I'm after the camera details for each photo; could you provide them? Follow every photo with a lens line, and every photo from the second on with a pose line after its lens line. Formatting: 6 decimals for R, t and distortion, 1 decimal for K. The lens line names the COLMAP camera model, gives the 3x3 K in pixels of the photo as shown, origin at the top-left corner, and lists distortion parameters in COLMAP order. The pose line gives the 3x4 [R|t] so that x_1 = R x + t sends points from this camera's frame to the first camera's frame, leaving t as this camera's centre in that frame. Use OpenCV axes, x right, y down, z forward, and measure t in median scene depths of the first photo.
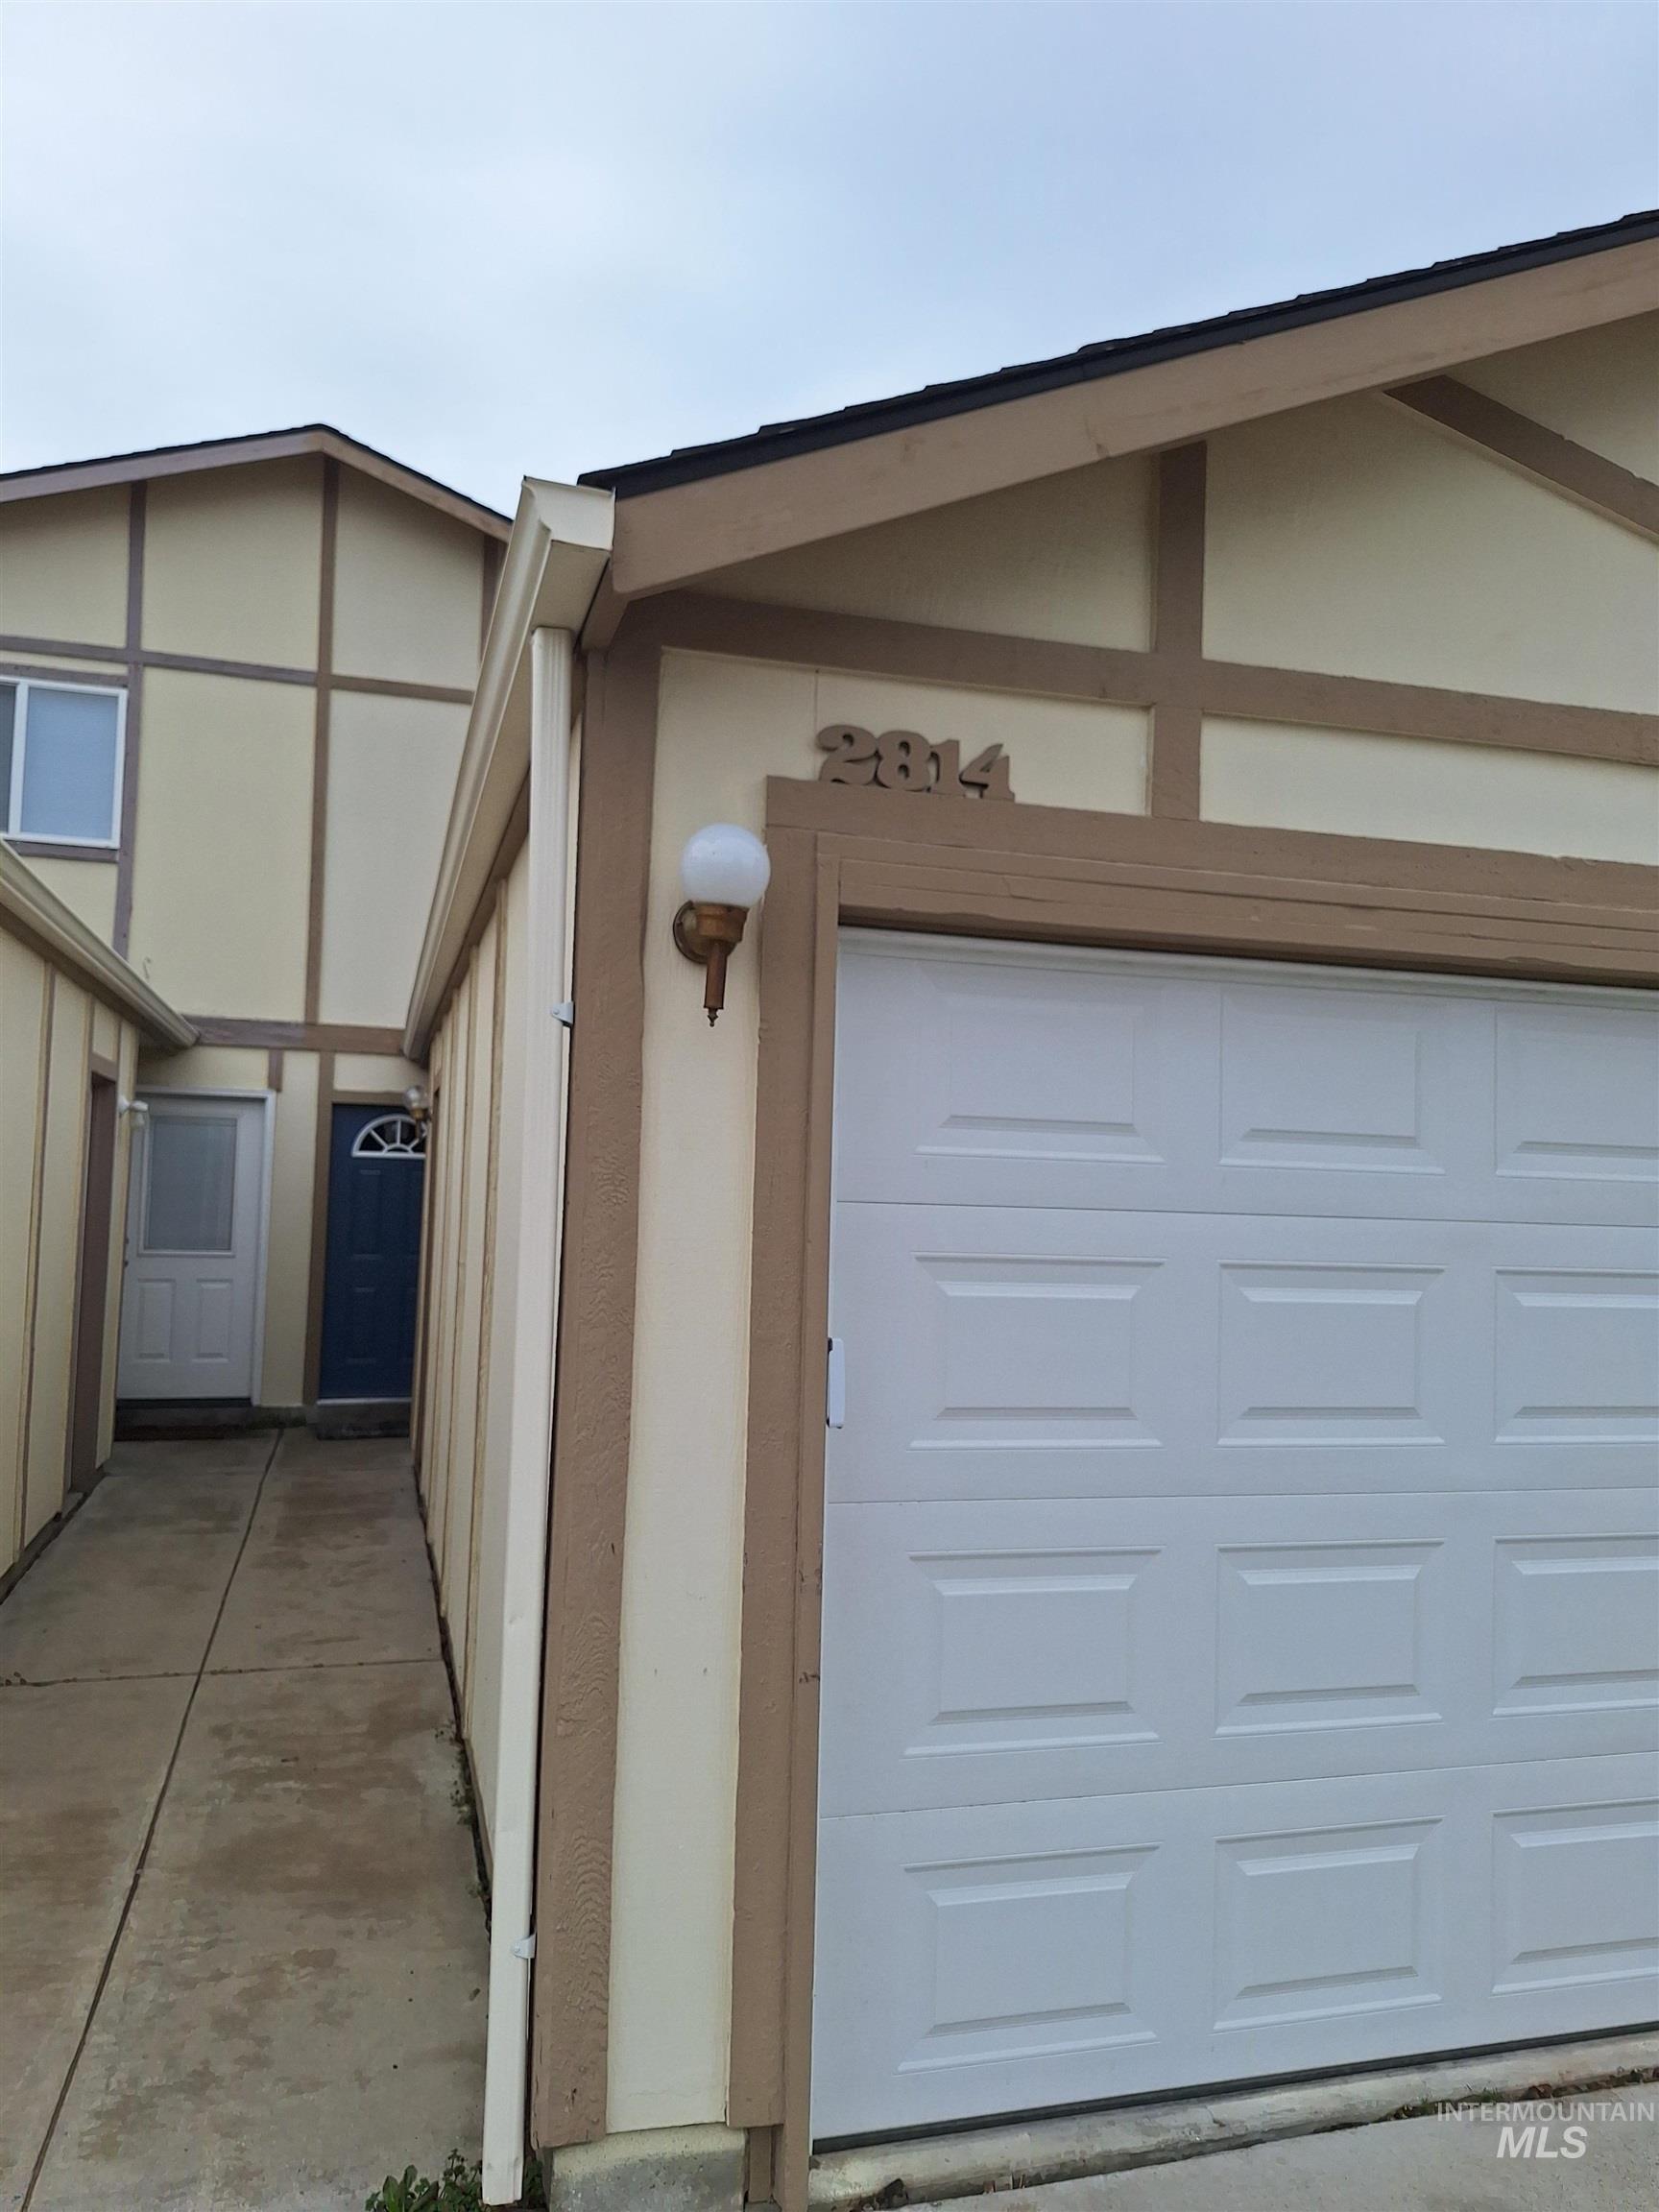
lens RADIAL K [[1552.3, 0, 780.5], [0, 1552.3, 1106.3], [0, 0, 1]] dist [0.007300, -0.003998]
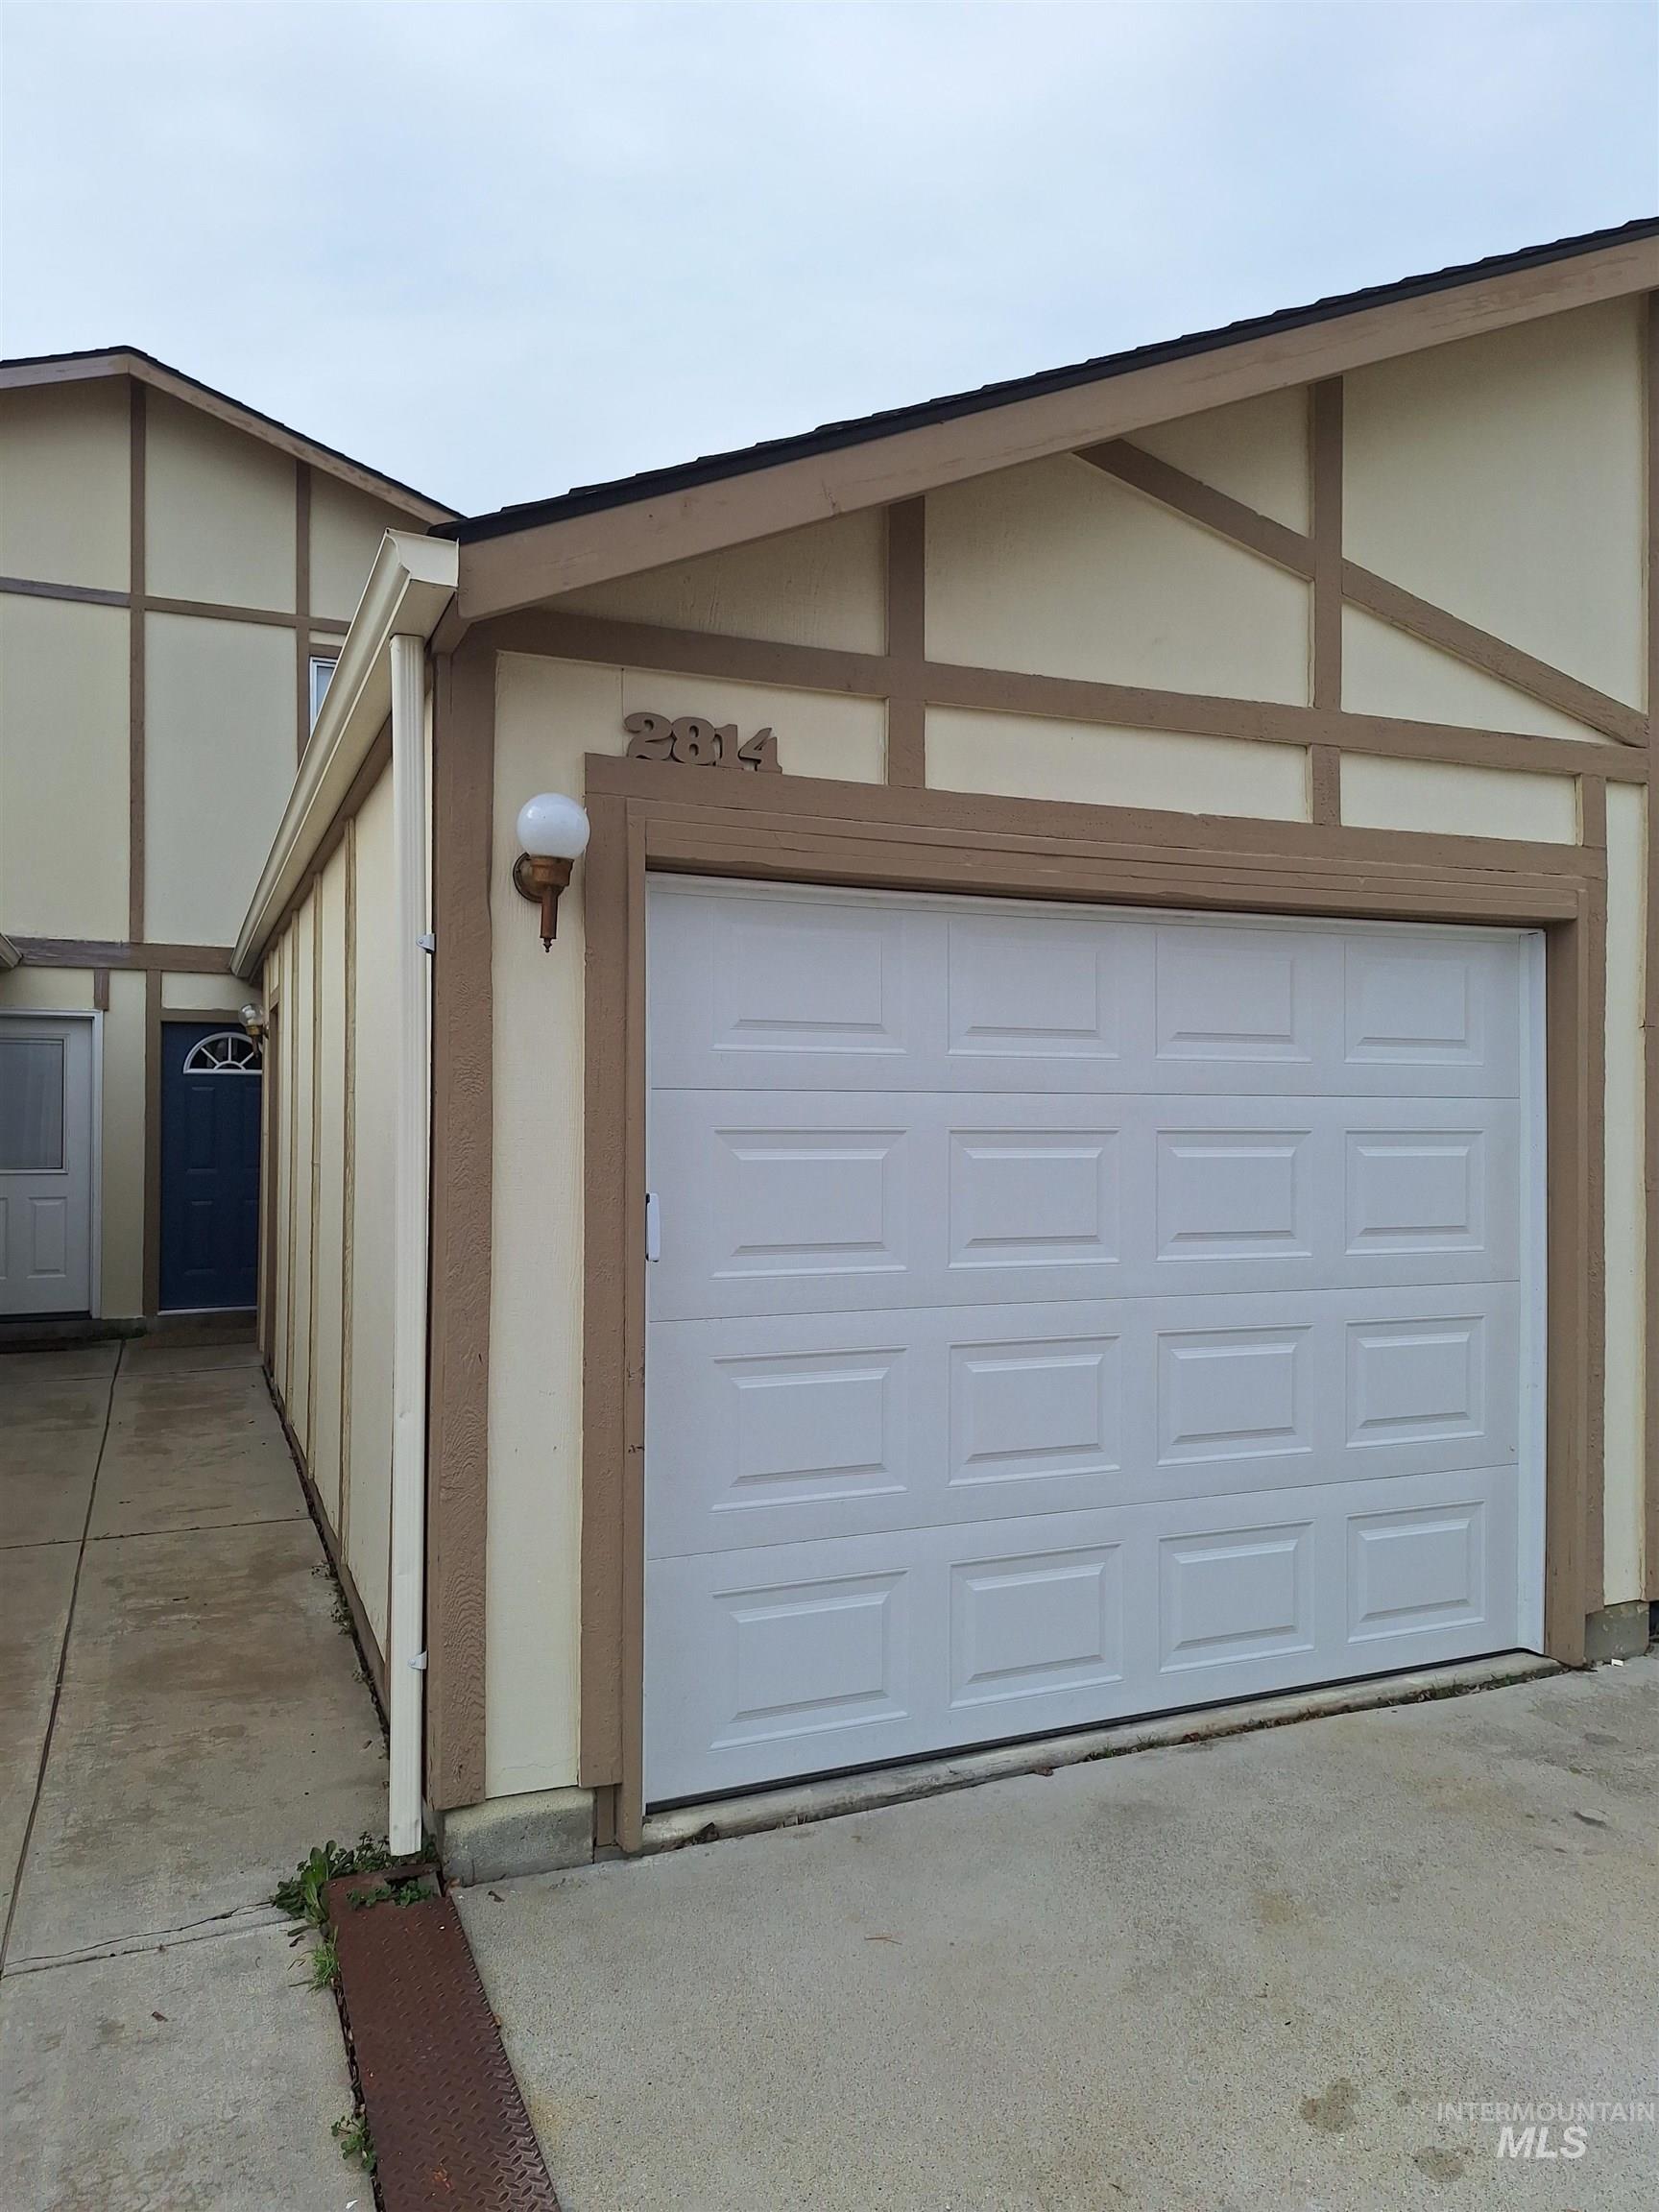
lens RADIAL K [[1482.0, 0, 829.5], [0, 1482.0, 1106.0], [0, 0, 1]] dist [0.103425, -0.134127]
pose [[0.989239, -0.025251, 0.144114, 0.005111], [0.016658, 0.998028, 0.060527, 0.003894], [-0.145359, -0.057475, 0.987708, -0.221393]]
